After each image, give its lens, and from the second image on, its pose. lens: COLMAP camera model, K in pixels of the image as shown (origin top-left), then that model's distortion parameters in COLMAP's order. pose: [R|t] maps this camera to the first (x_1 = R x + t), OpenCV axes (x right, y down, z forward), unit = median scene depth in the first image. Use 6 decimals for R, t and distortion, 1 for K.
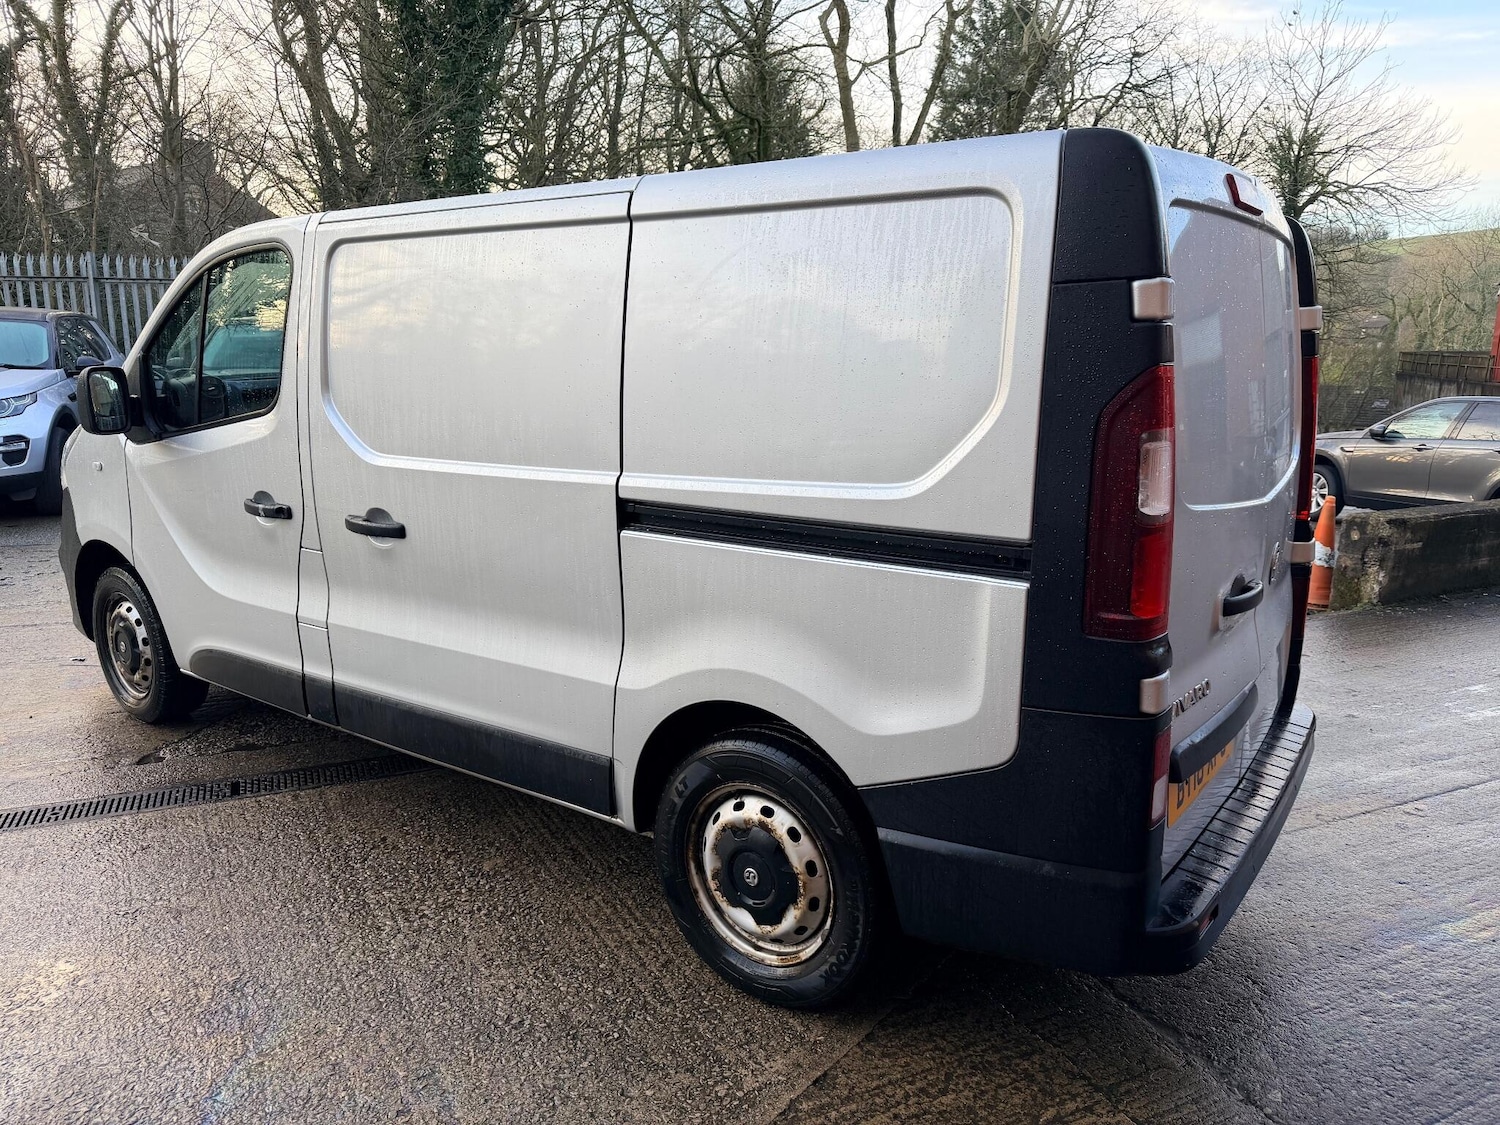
lens RADIAL K [[1060.1, 0, 753.2], [0, 1060.1, 567.4], [0, 0, 1]] dist [0.022976, -0.029559]
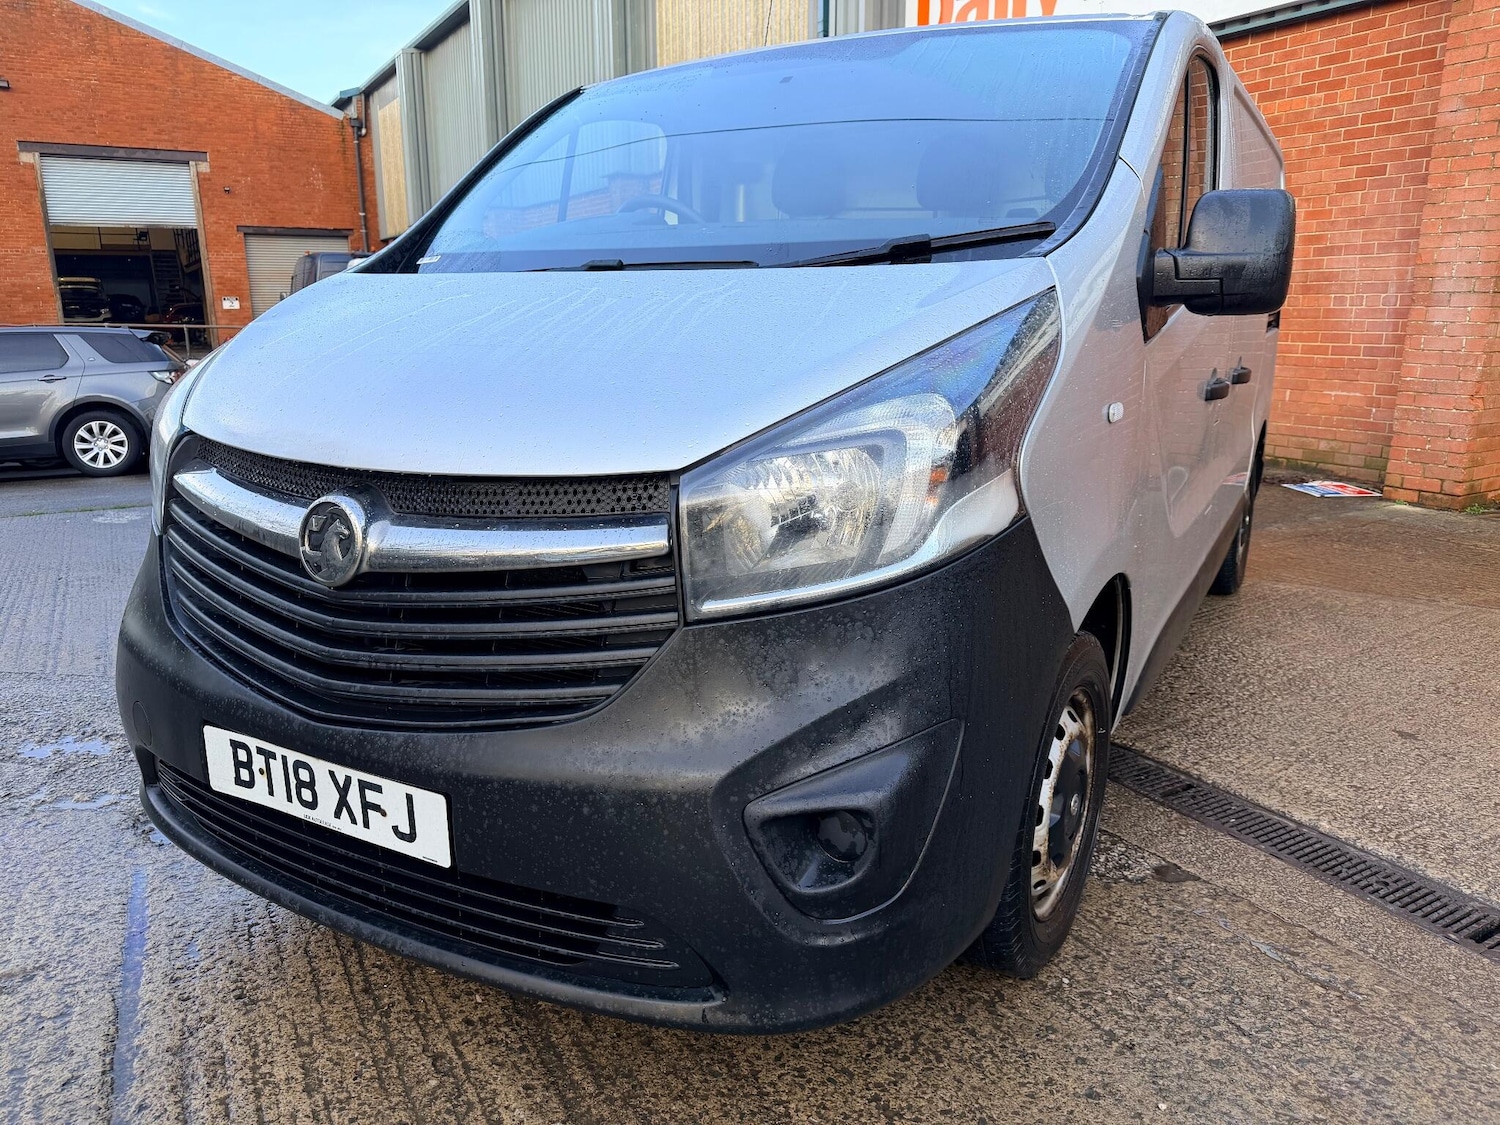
lens RADIAL K [[1060.1, 0, 752.1], [0, 1060.1, 570.0], [0, 0, 1]] dist [0.022976, -0.029559]
pose [[-0.108050, -0.249283, 0.962384, -1.039132], [0.210779, 0.940299, 0.267227, -0.182563], [-0.971544, 0.231725, -0.049055, 1.181950]]
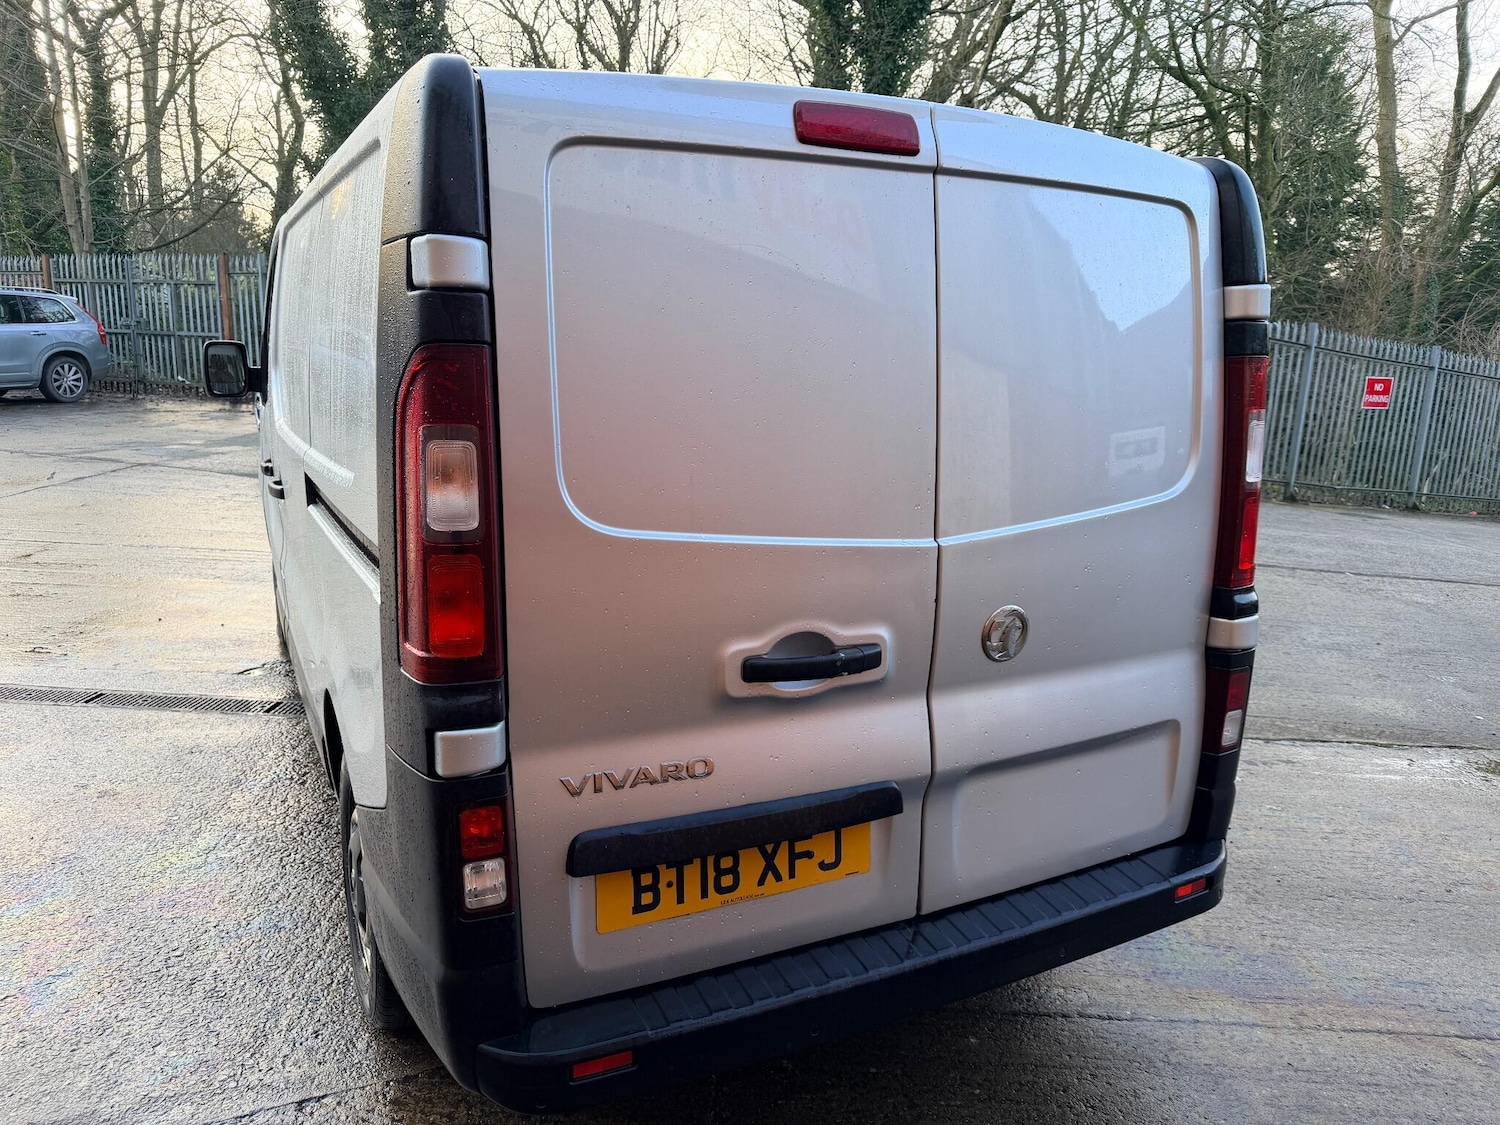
lens RADIAL K [[1060.1, 0, 747.1], [0, 1060.1, 559.4], [0, 0, 1]] dist [0.022976, -0.029559]
pose [[0.885640, 0.111668, -0.450746, 0.433326], [-0.115270, 0.993142, 0.019556, -0.031435], [0.449838, 0.034637, 0.892438, 0.177682]]
